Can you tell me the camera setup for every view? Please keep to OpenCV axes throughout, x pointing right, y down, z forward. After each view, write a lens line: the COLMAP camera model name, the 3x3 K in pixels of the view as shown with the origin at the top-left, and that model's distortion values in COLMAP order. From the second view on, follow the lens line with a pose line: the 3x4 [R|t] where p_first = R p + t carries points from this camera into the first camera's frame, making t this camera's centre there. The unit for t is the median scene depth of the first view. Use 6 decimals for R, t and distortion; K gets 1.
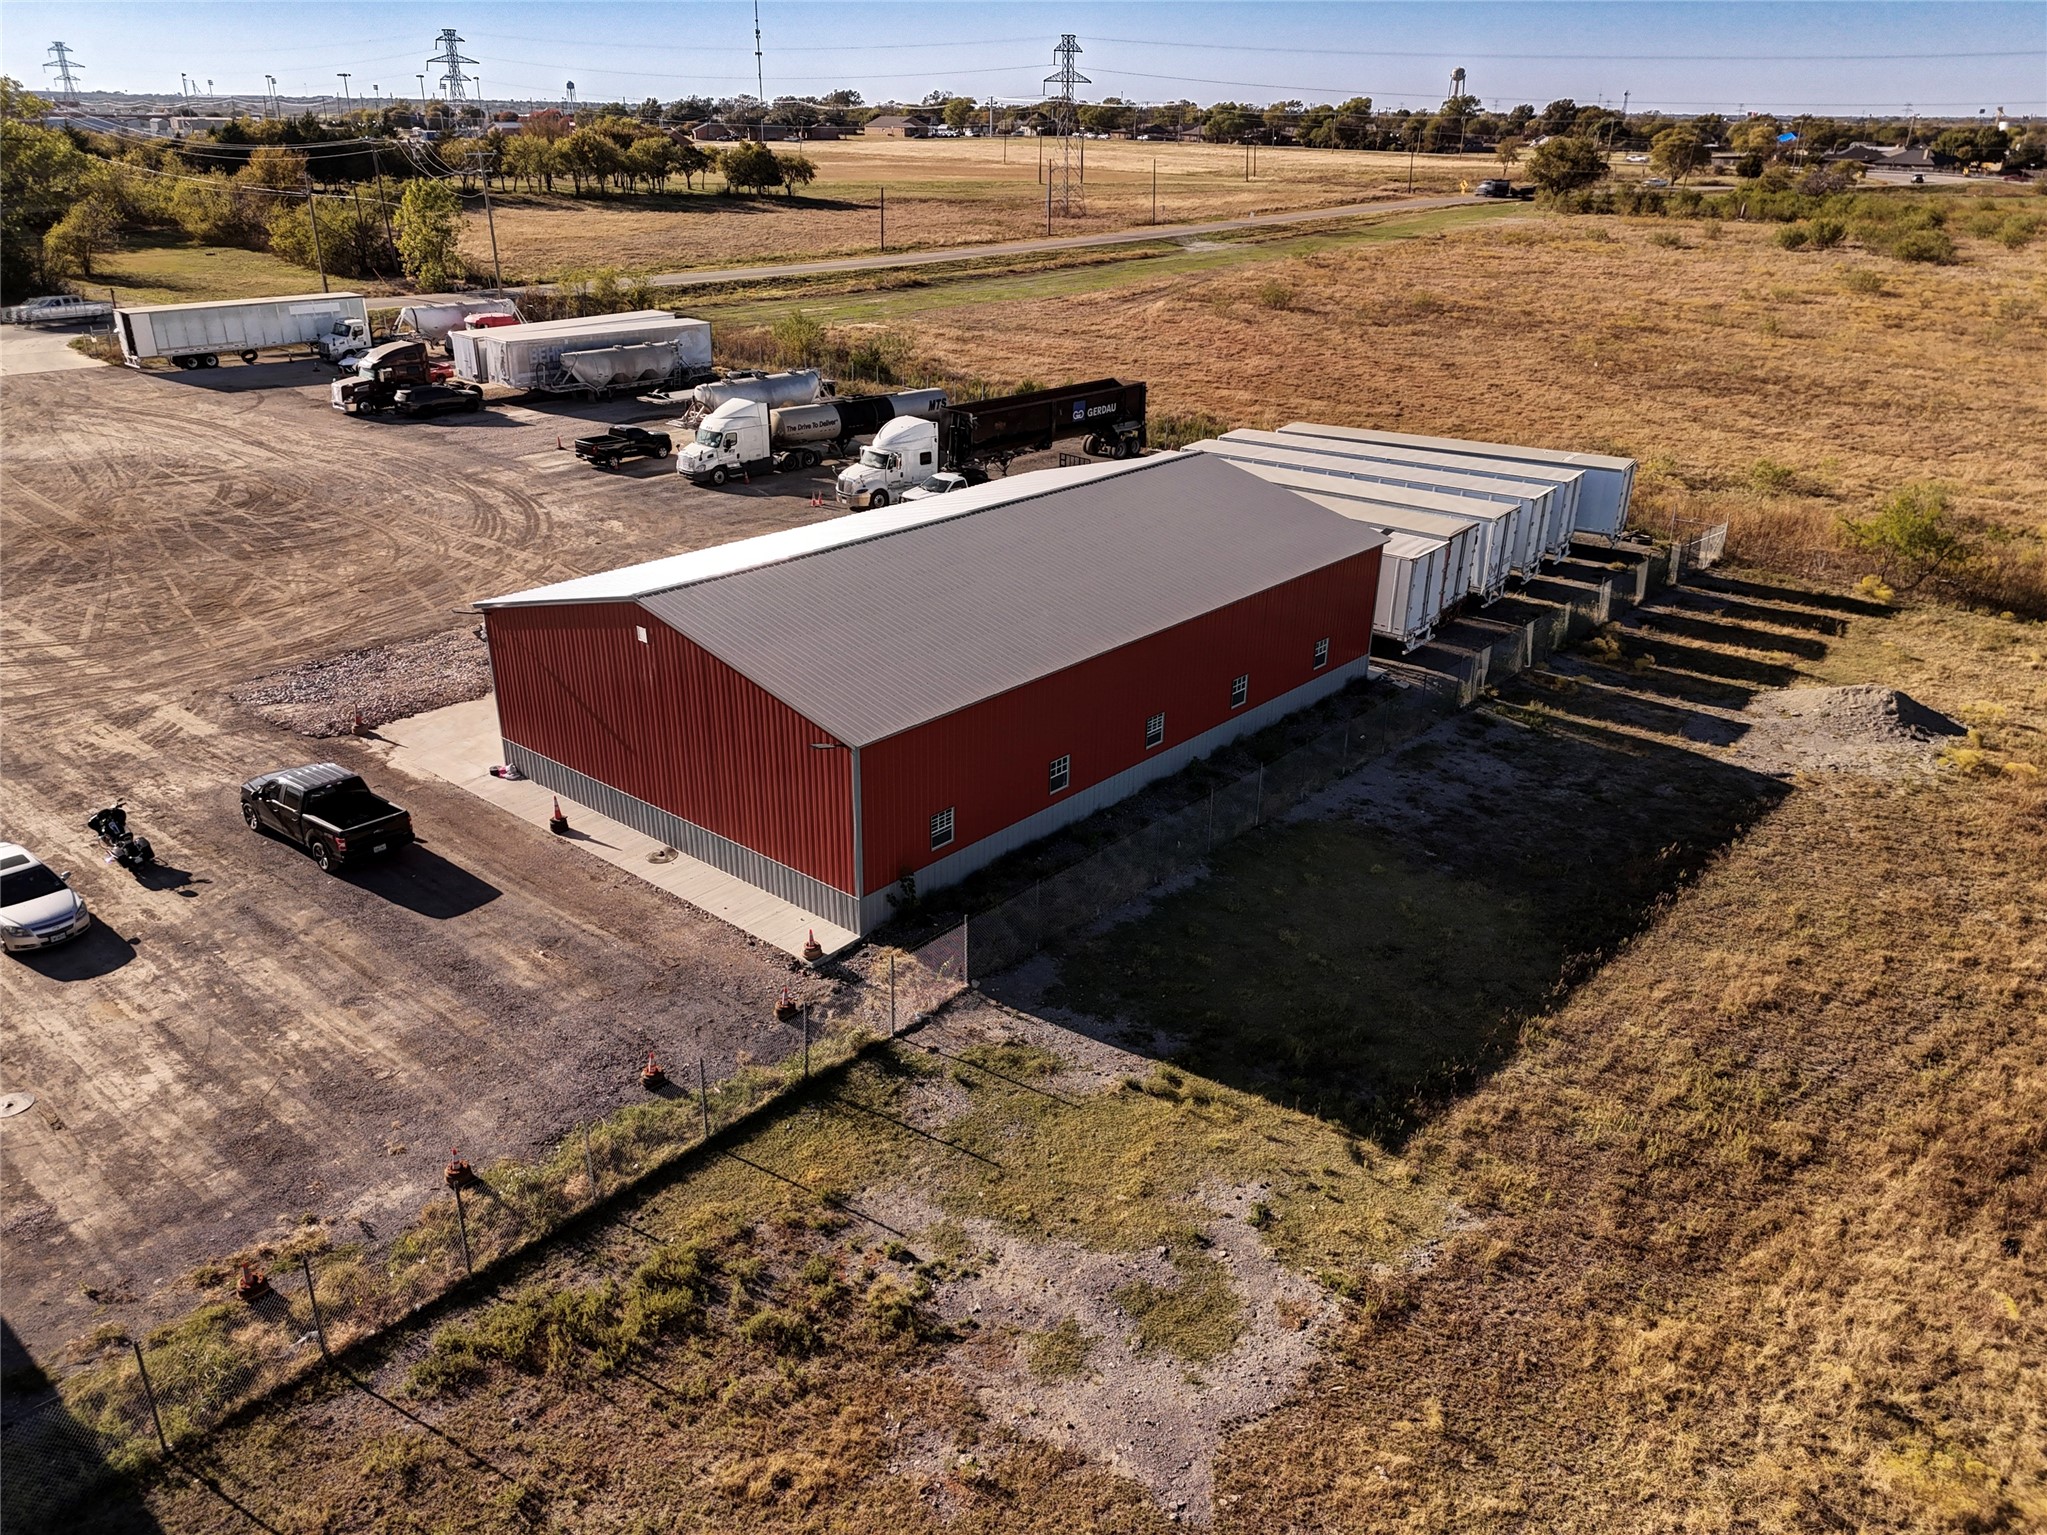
lens RADIAL K [[1506.6, 0, 1025.4], [0, 1506.6, 765.5], [0, 0, 1]] dist [0.066229, -0.064561]
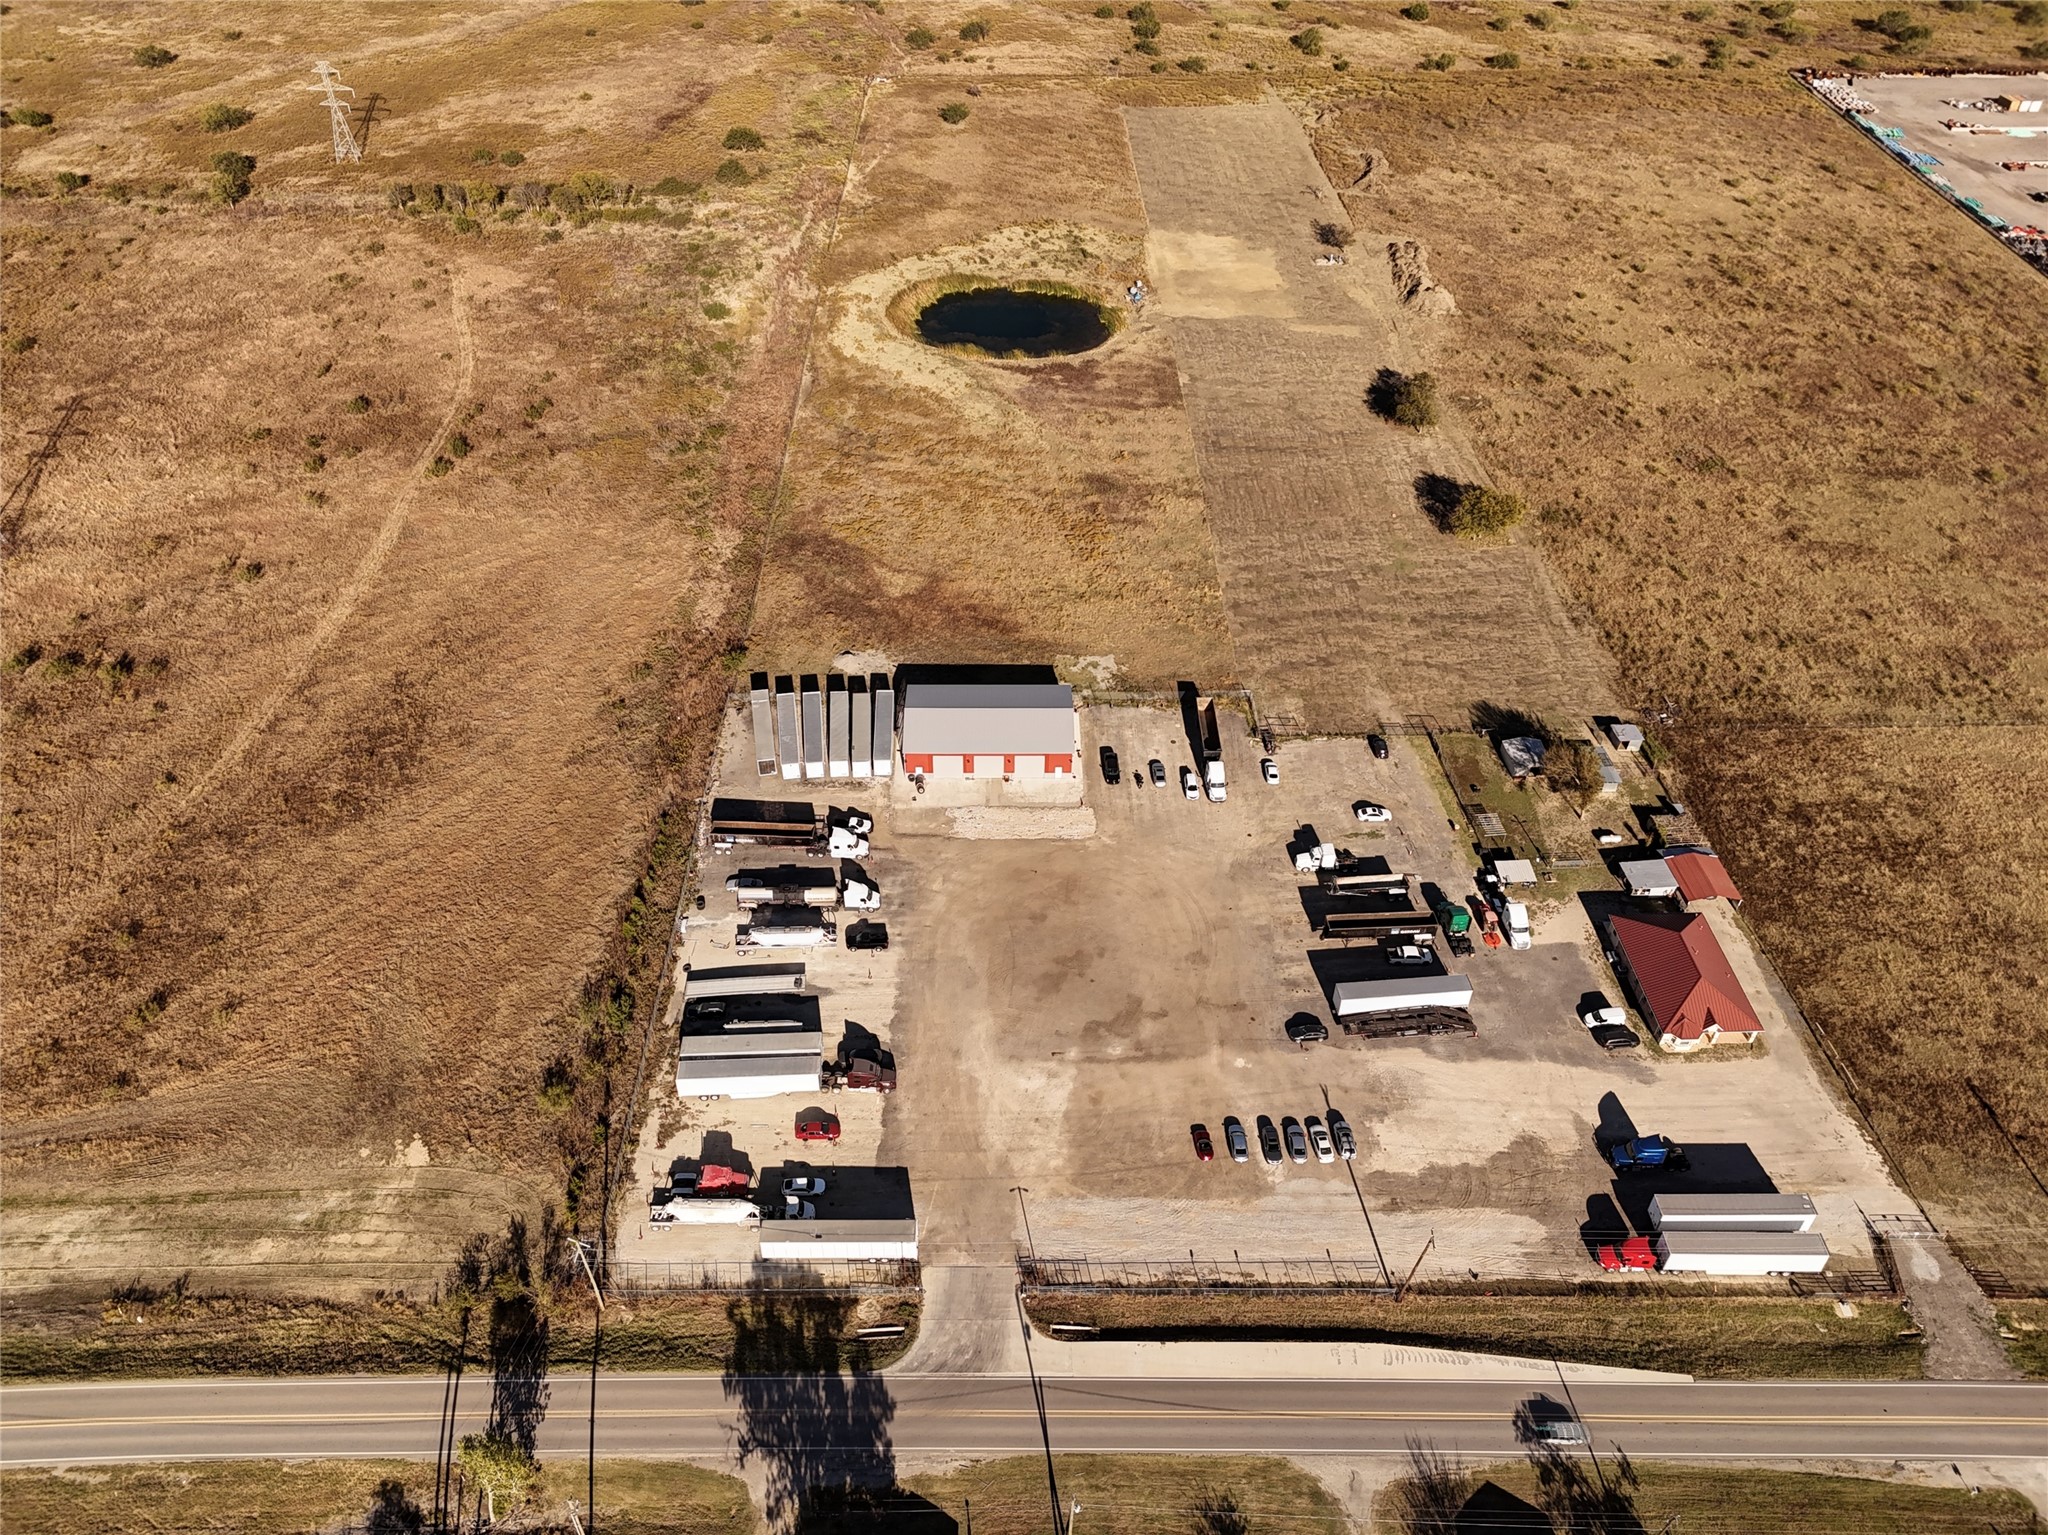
lens RADIAL K [[1507.3, 0, 1025.9], [0, 1507.3, 765.5], [0, 0, 1]] dist [0.066229, -0.064561]
pose [[-0.664143, -0.509034, 0.547538, -3.196455], [0.277713, 0.512002, 0.812853, -4.447170], [-0.694110, 0.691909, -0.198677, 2.266495]]
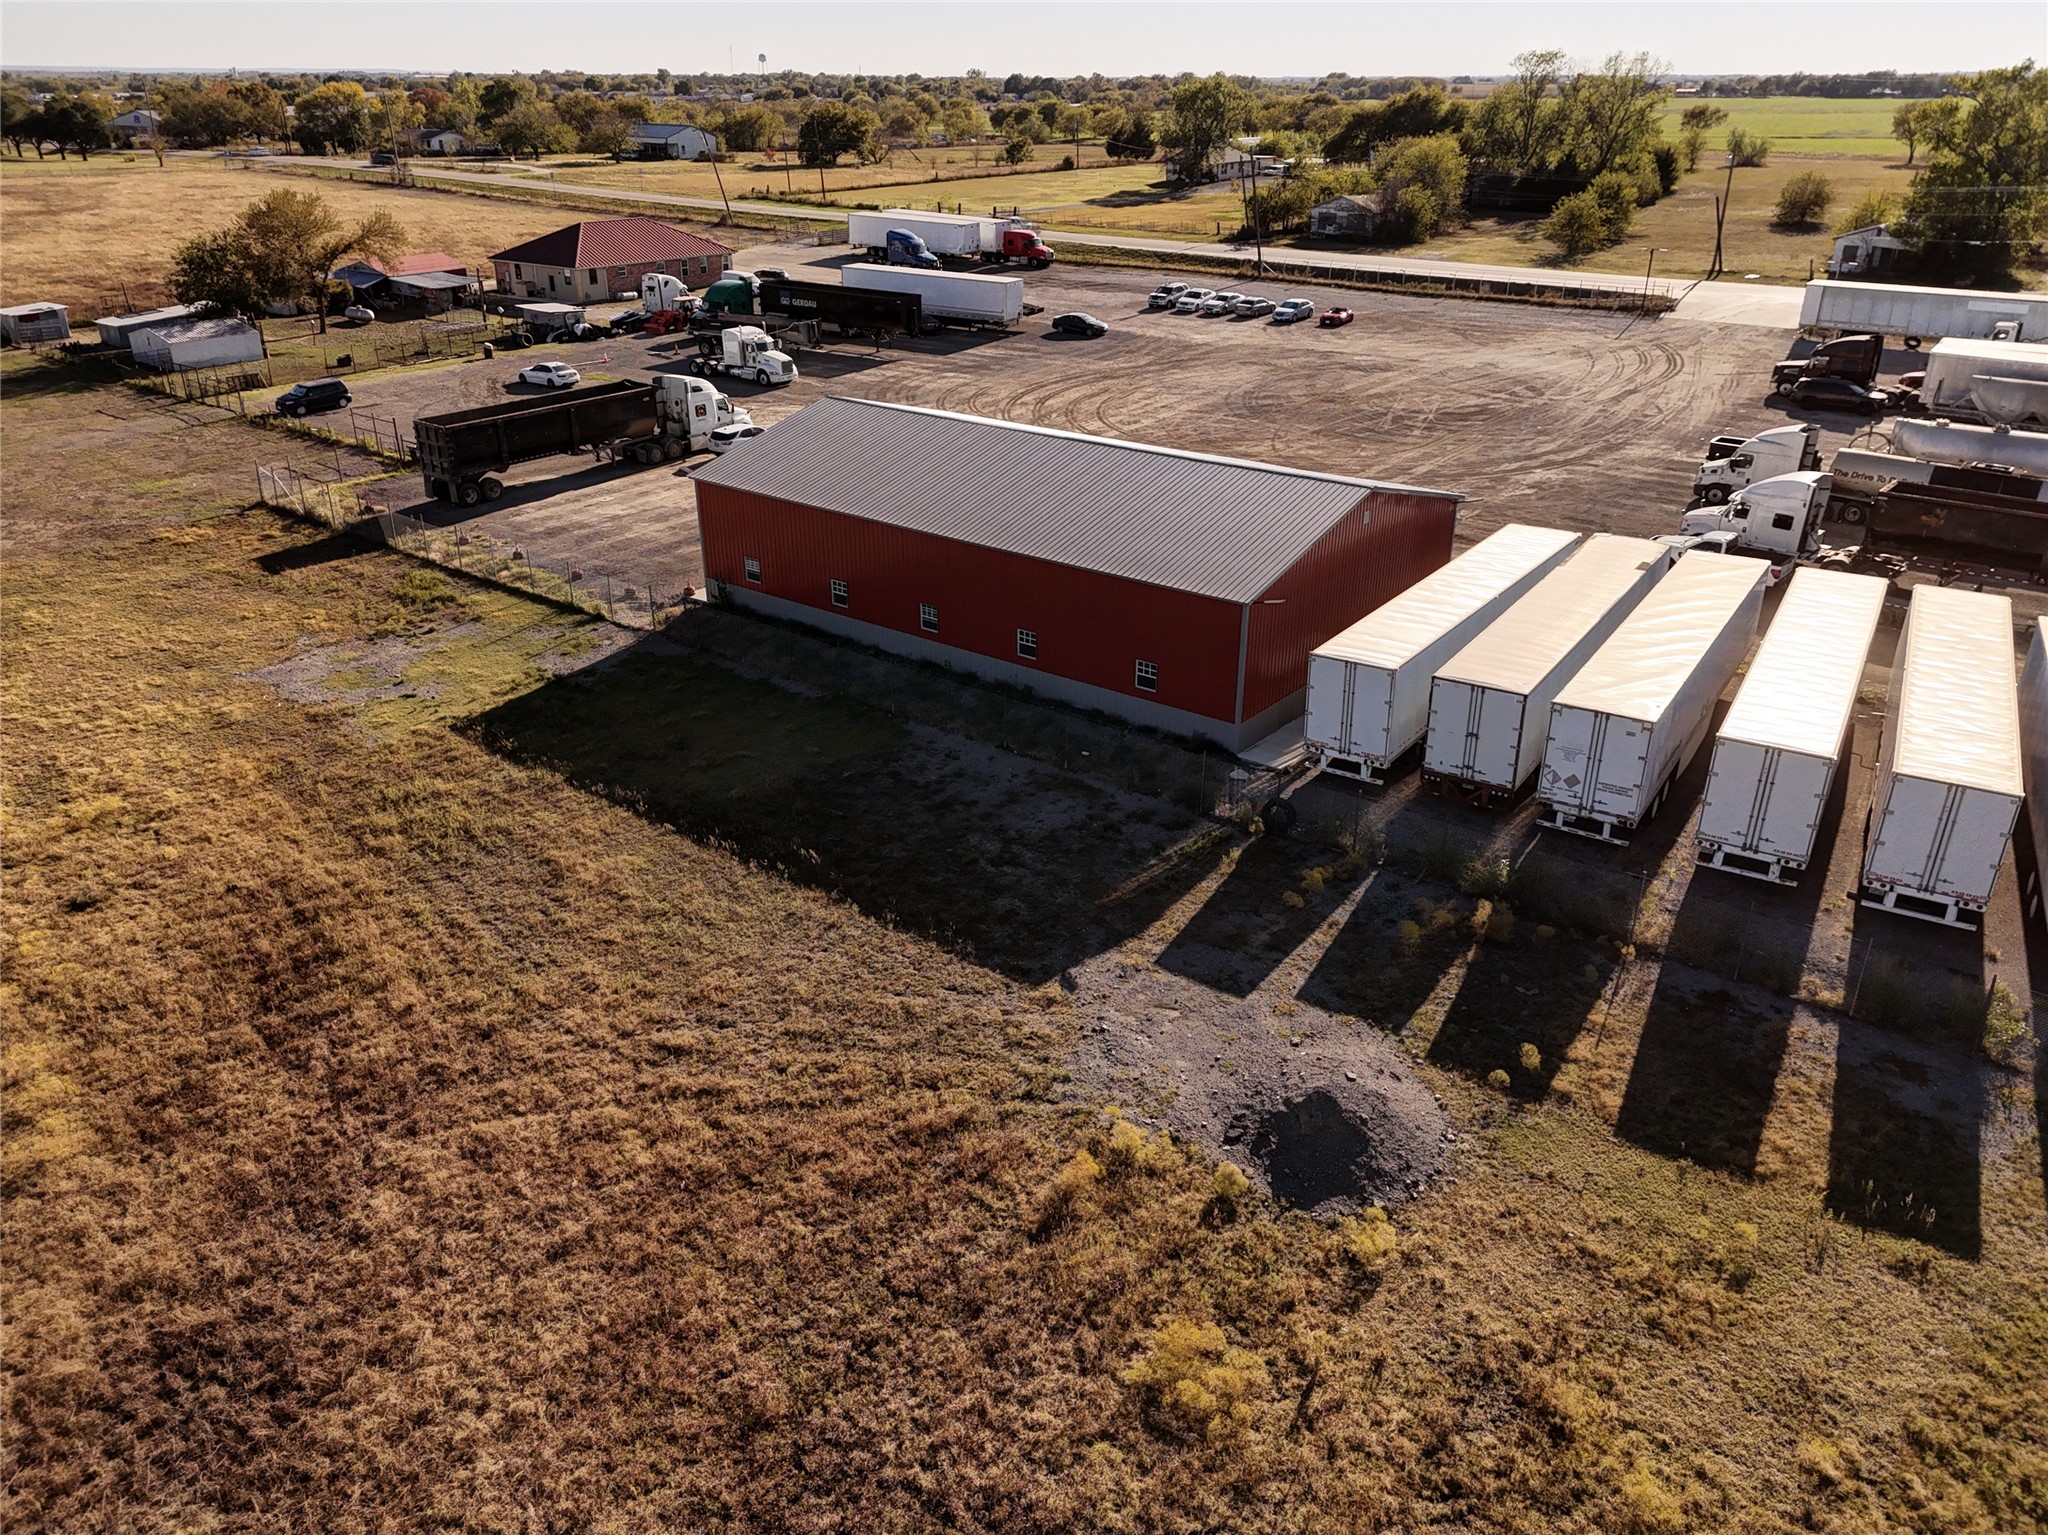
lens RADIAL K [[1499.2, 0, 1029.9], [0, 1499.2, 765.5], [0, 0, 1]] dist [0.093098, -0.106778]
pose [[0.061973, 0.405857, -0.911833, 1.343833], [-0.397586, 0.848013, 0.350428, -0.409199], [0.915470, 0.340815, 0.213917, 0.915988]]
